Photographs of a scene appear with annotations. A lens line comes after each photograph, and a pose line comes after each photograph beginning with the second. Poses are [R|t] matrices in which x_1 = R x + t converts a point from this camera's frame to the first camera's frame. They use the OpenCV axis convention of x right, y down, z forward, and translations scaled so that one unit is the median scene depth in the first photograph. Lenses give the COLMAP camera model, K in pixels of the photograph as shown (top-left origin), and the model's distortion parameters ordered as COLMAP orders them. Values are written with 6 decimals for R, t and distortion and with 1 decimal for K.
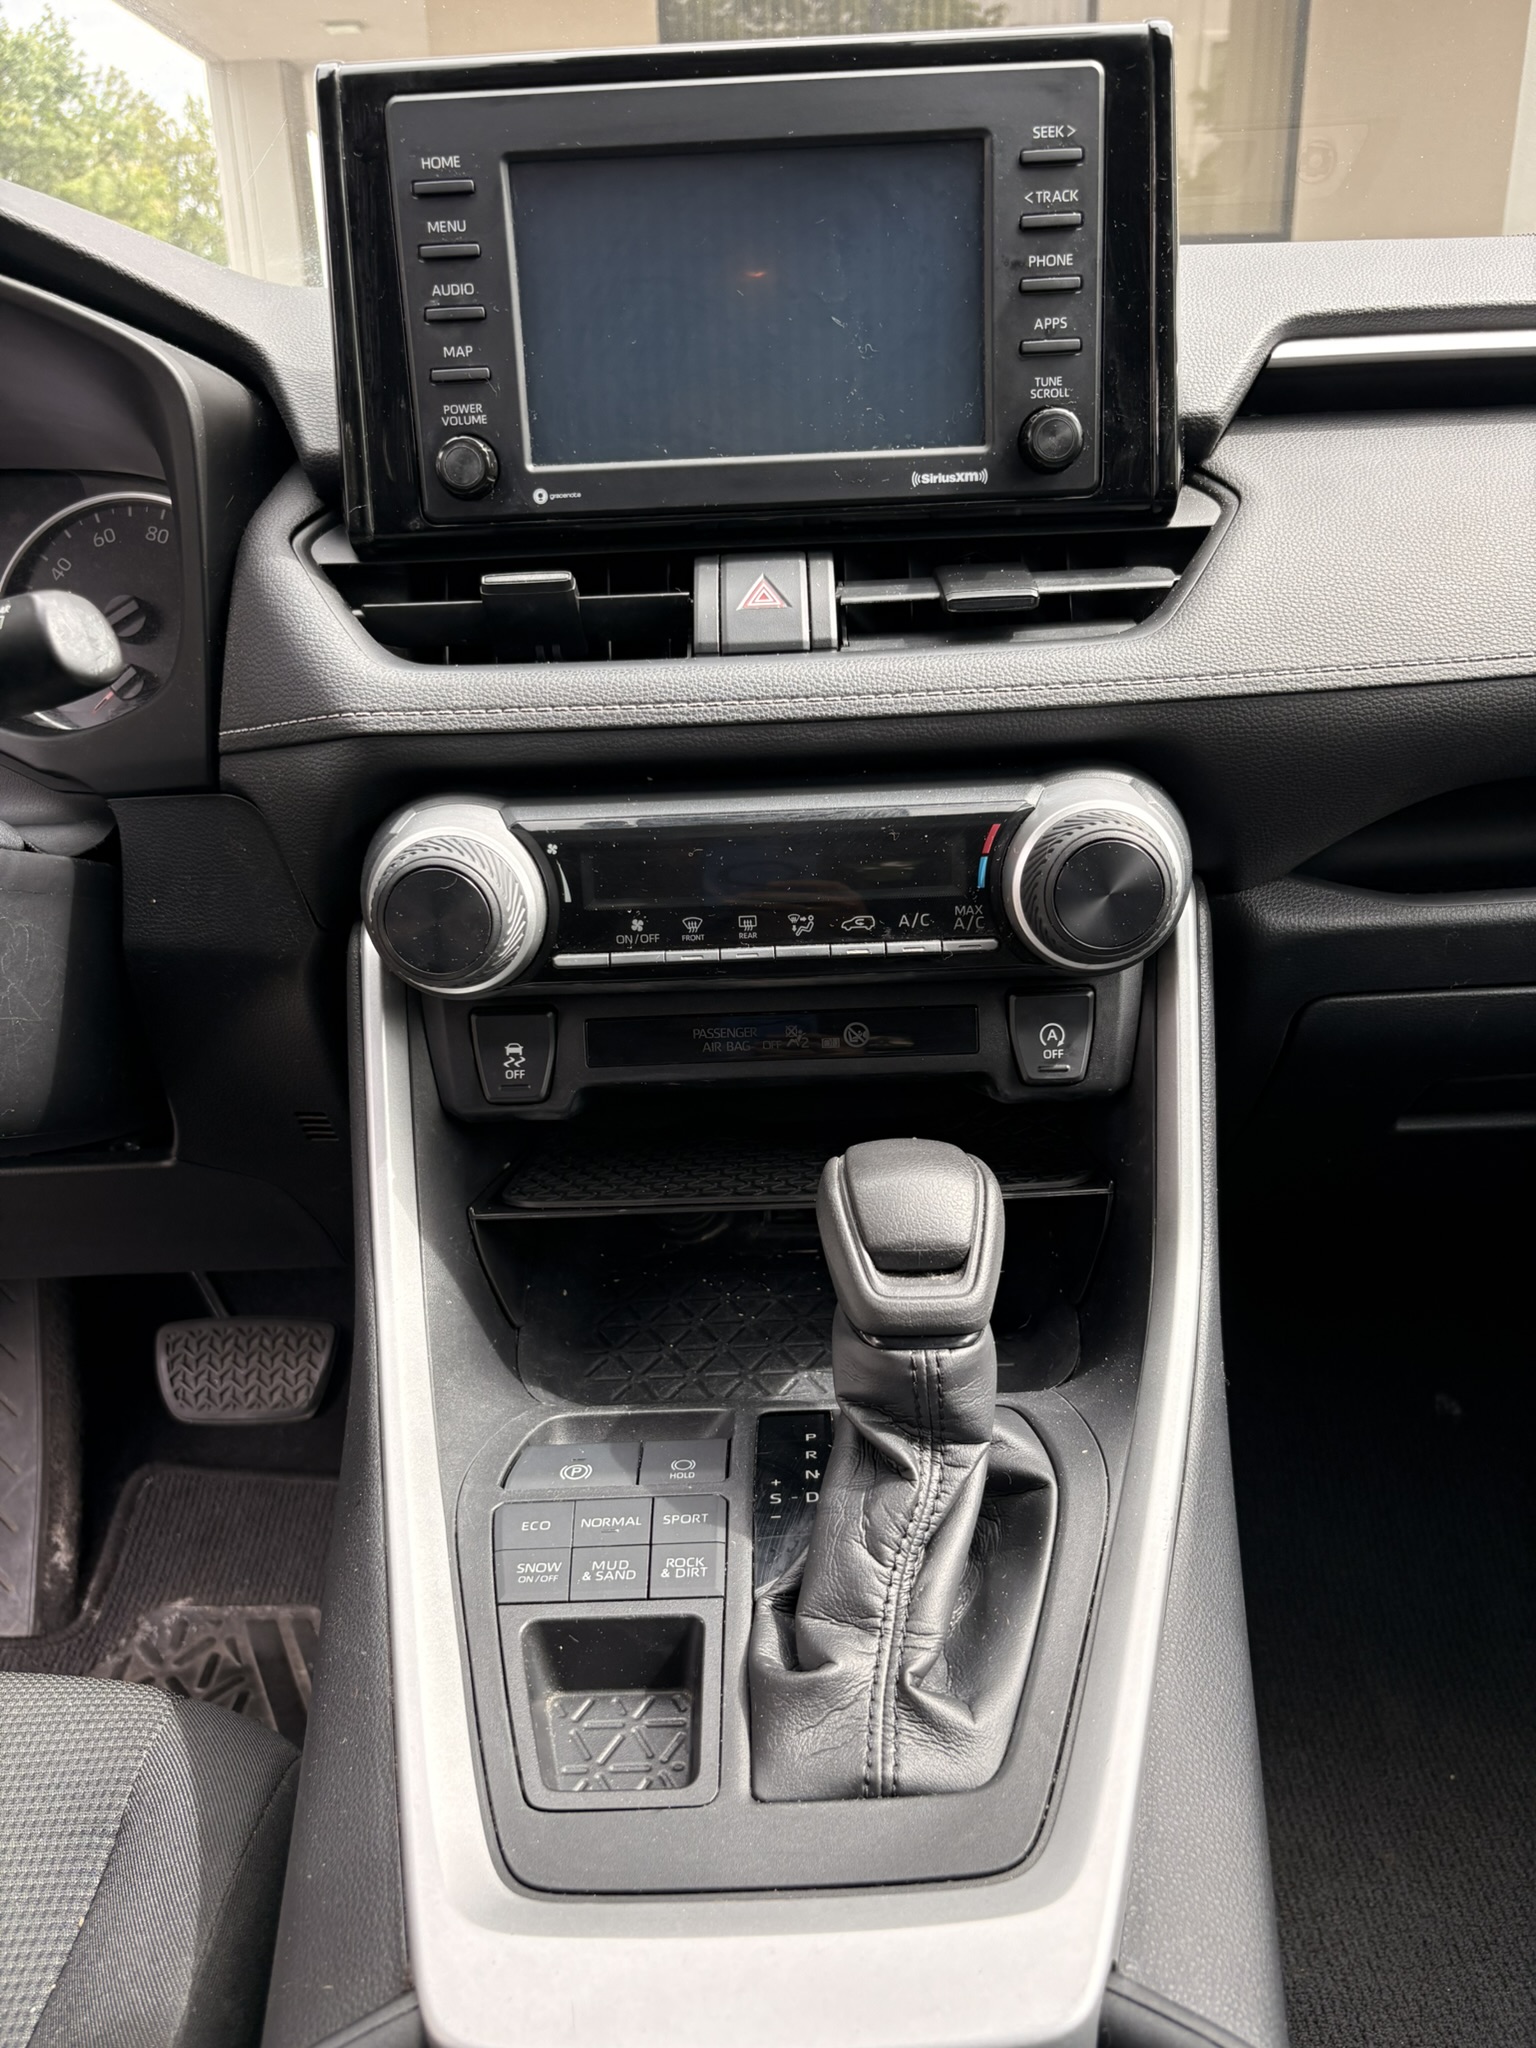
lens RADIAL K [[1606.5, 0, 768.0], [0, 1606.5, 1024.0], [0, 0, 1]] dist [0.043105, -0.044474]
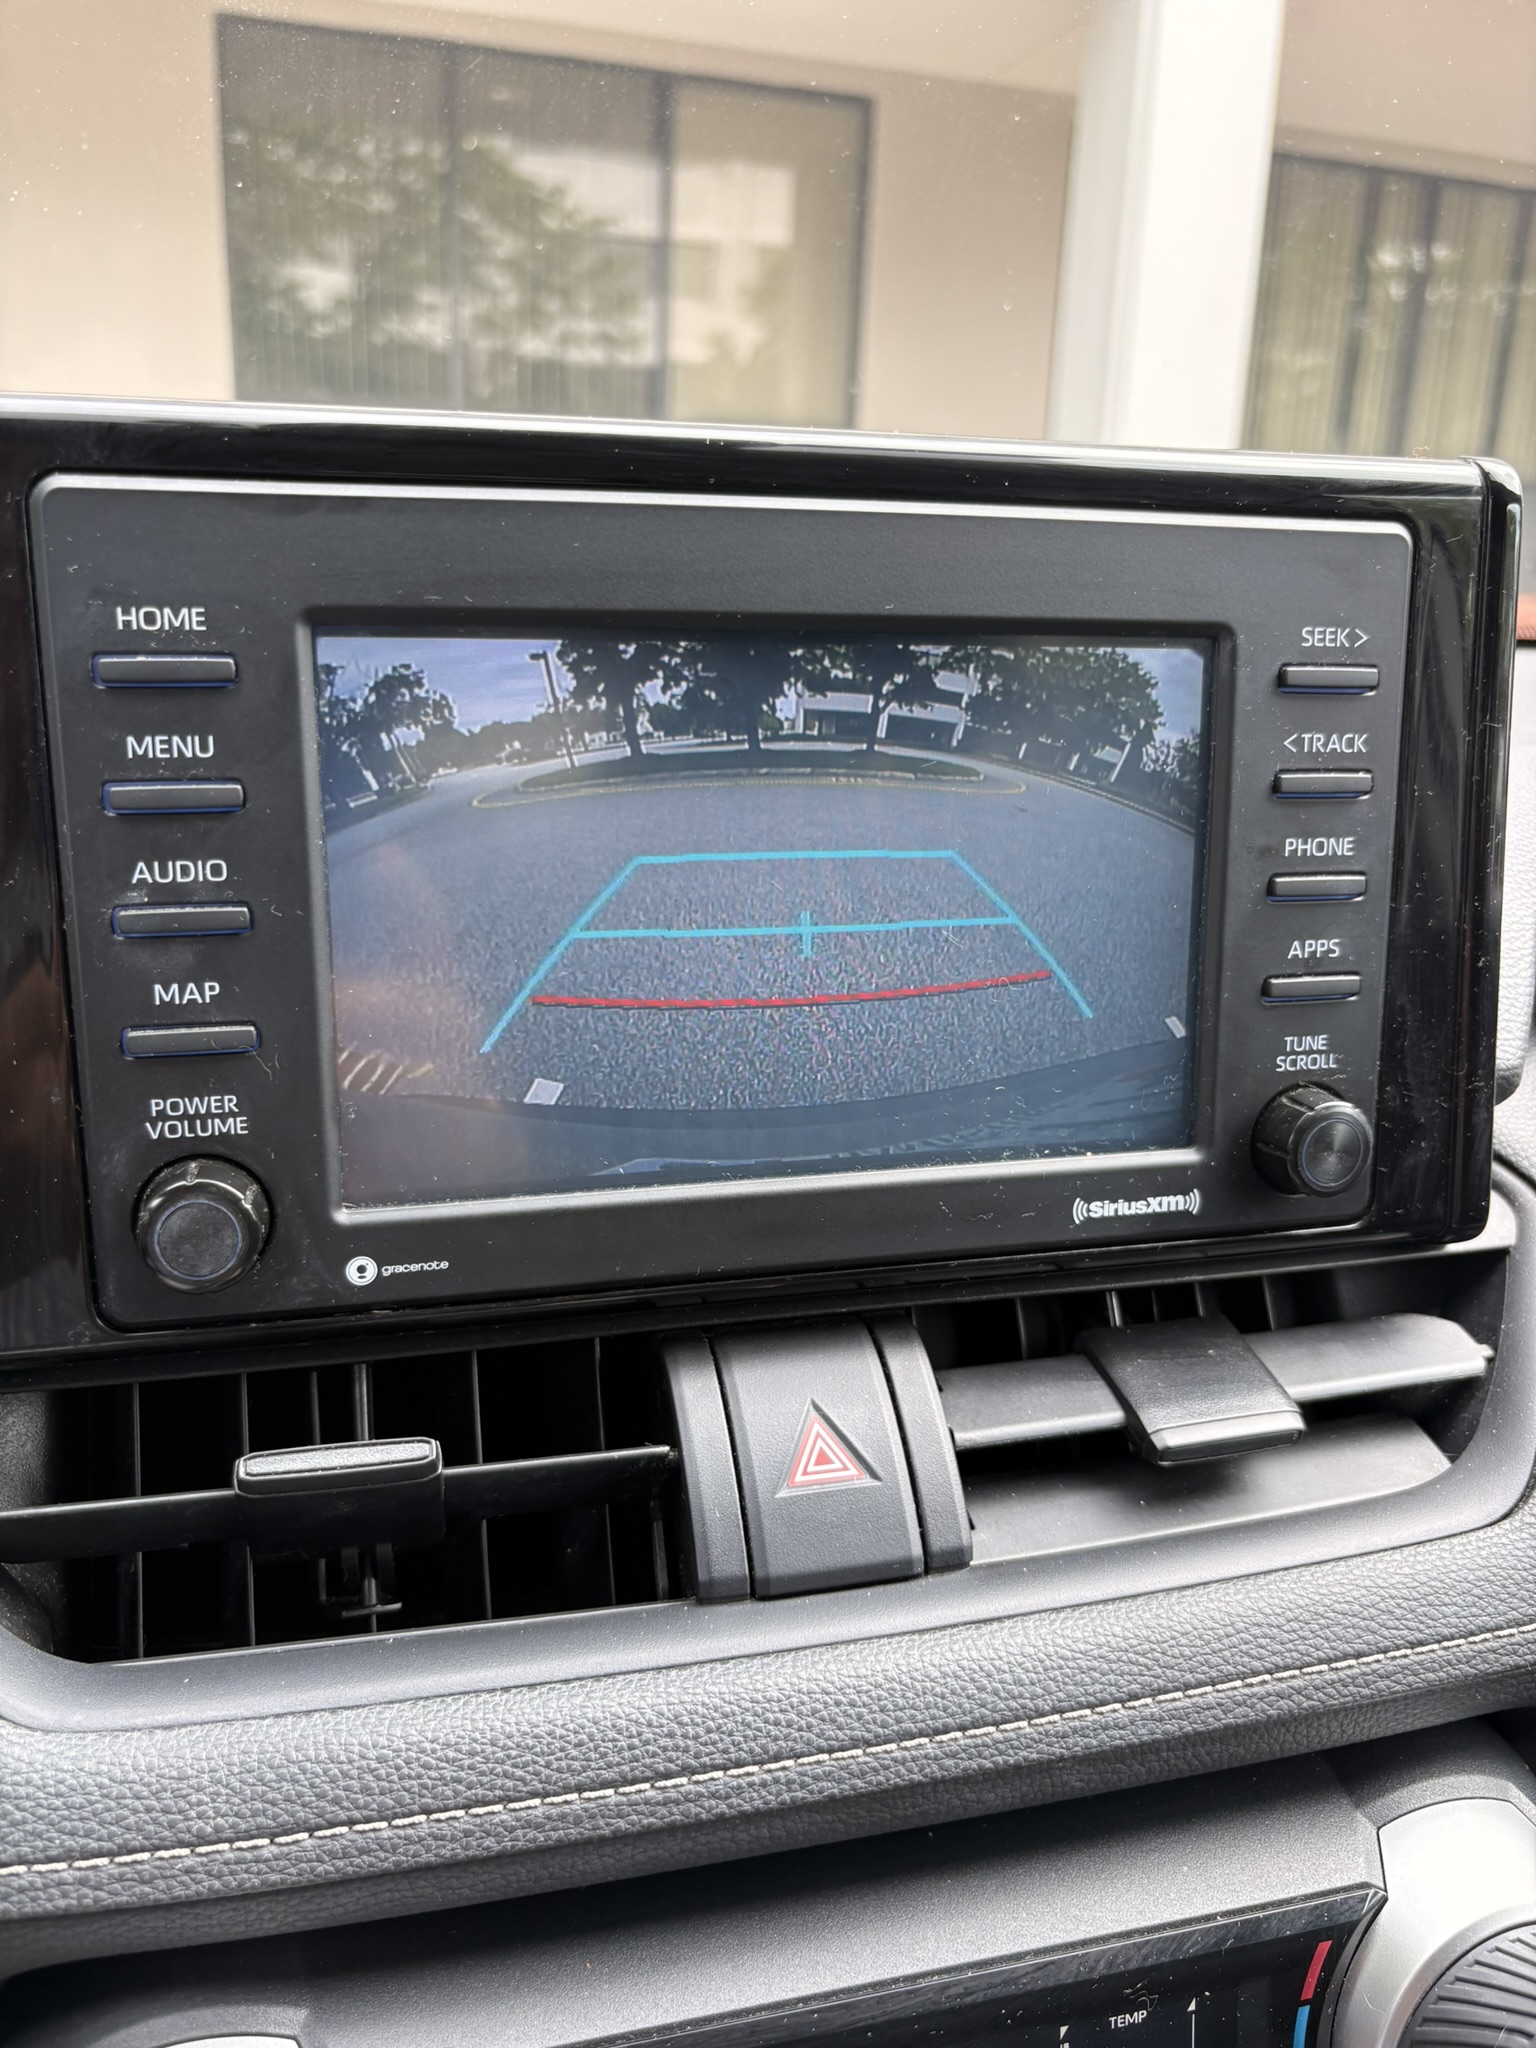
lens RADIAL K [[1630.2, 0, 801.1], [0, 1630.2, 1026.5], [0, 0, 1]] dist [-0.027108, -0.000861]
pose [[0.961244, -0.008738, 0.275560, -0.154048], [0.033667, 0.995738, -0.085868, -0.368287], [-0.273636, 0.091817, 0.957441, 0.517216]]
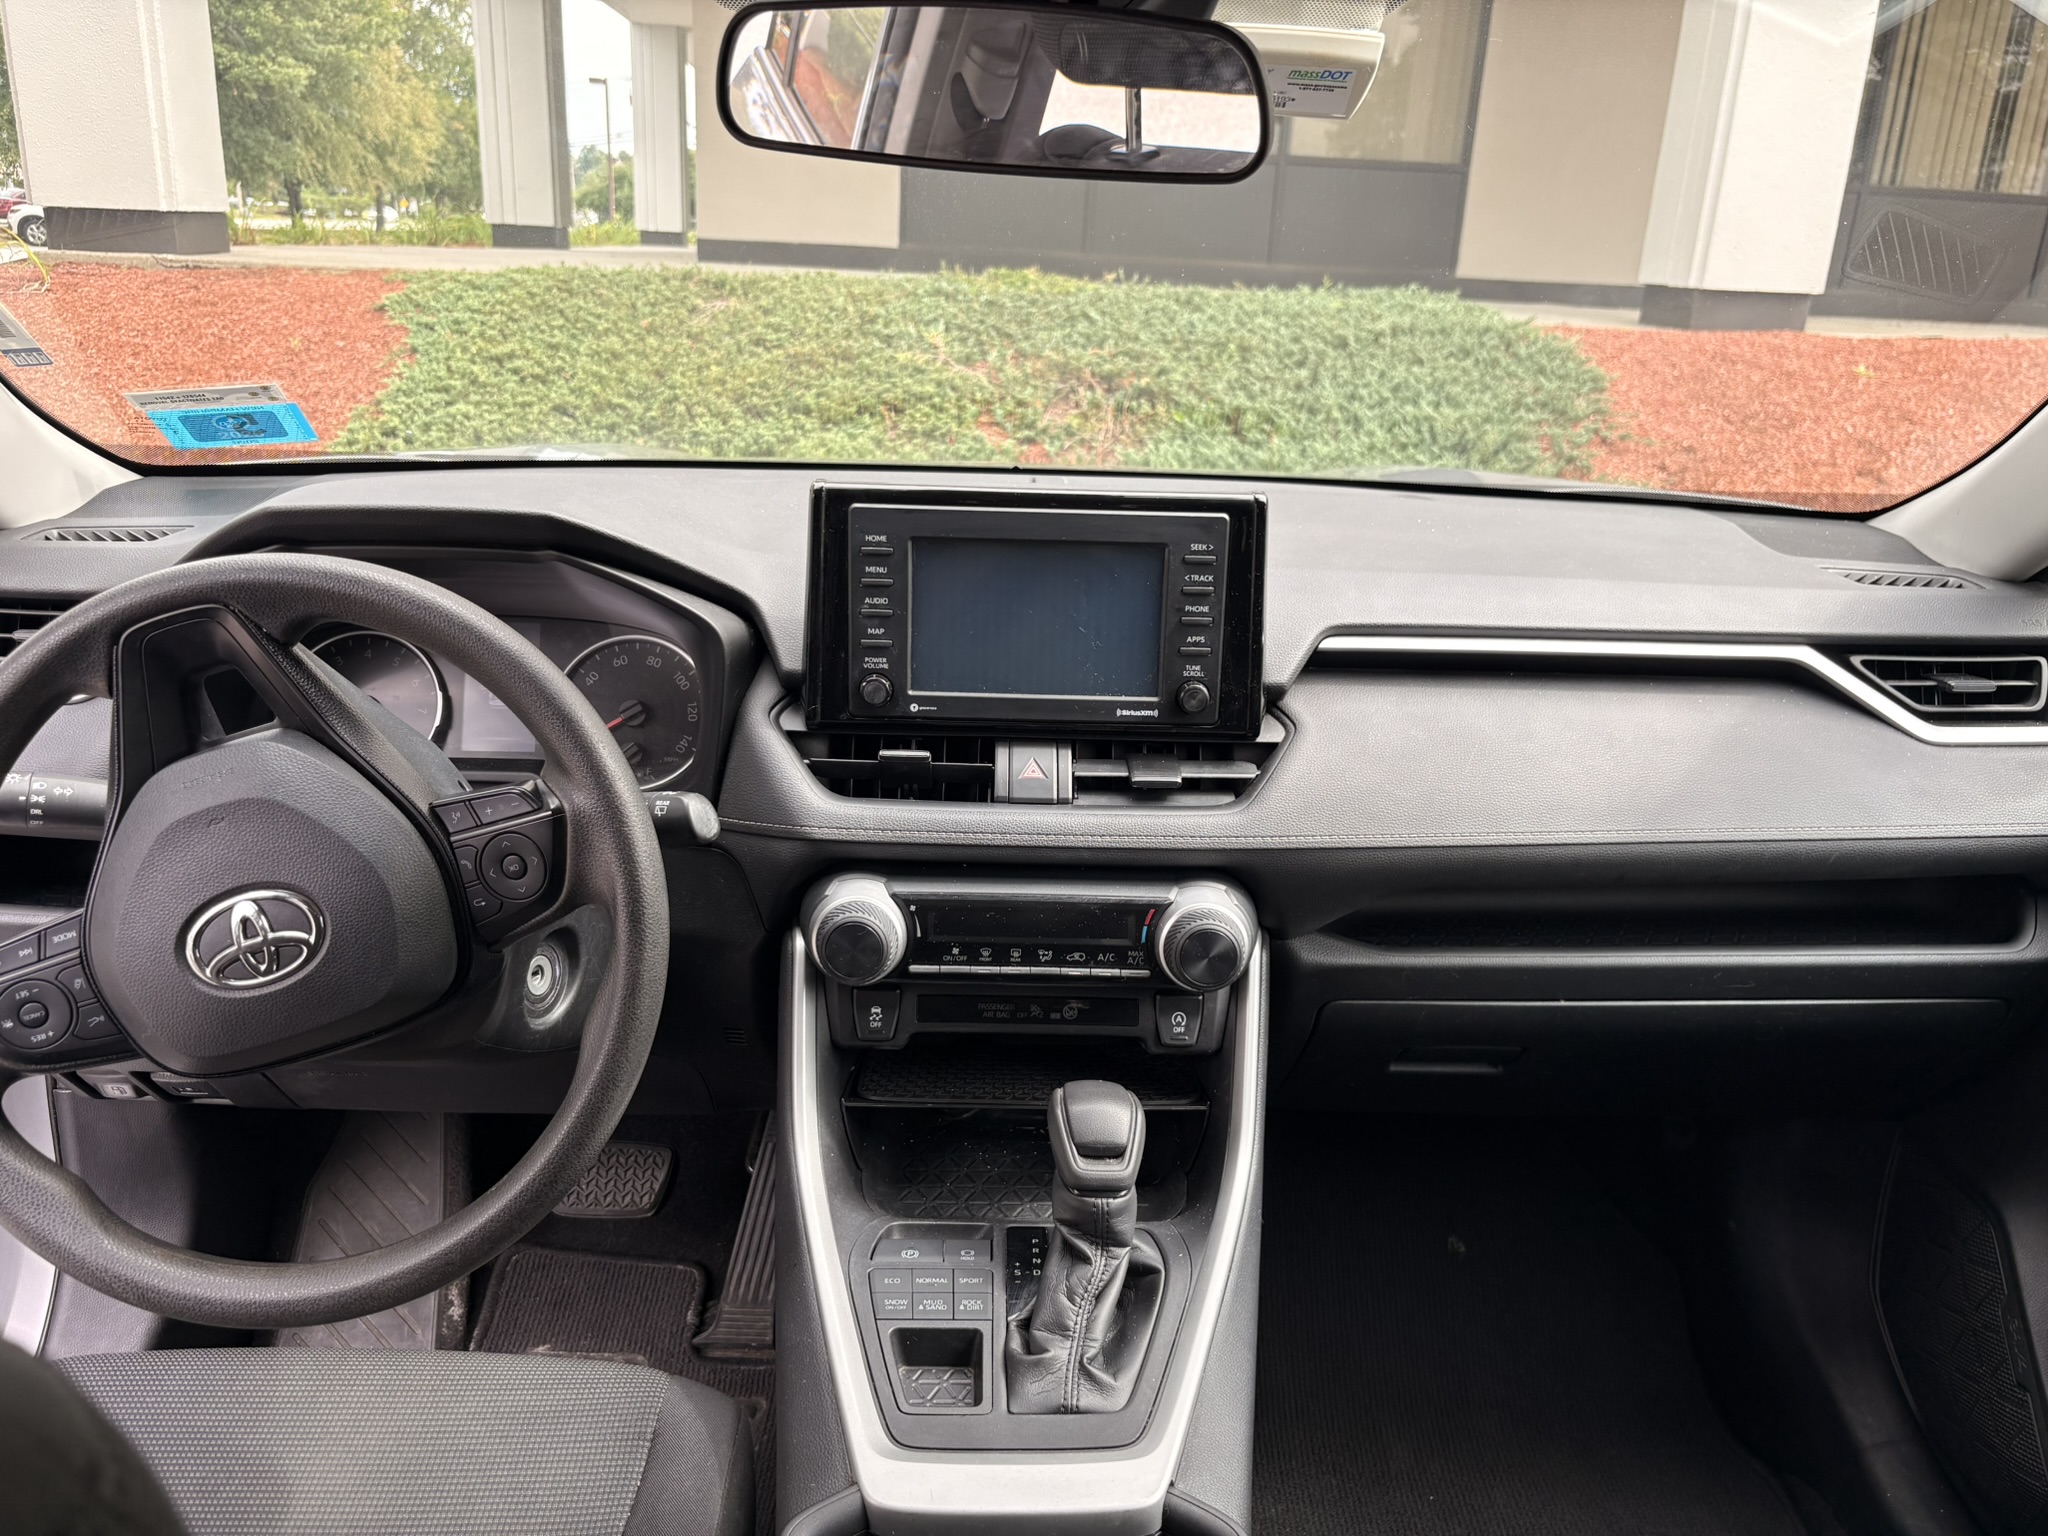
lens RADIAL K [[1521.5, 0, 1026.1], [0, 1521.5, 768.5], [0, 0, 1]] dist [0.065622, -0.127367]
pose [[0.997096, 0.060780, 0.045877, -0.093346], [-0.058036, 0.996573, -0.058941, -0.171629], [-0.049302, 0.056107, 0.997207, -0.744724]]
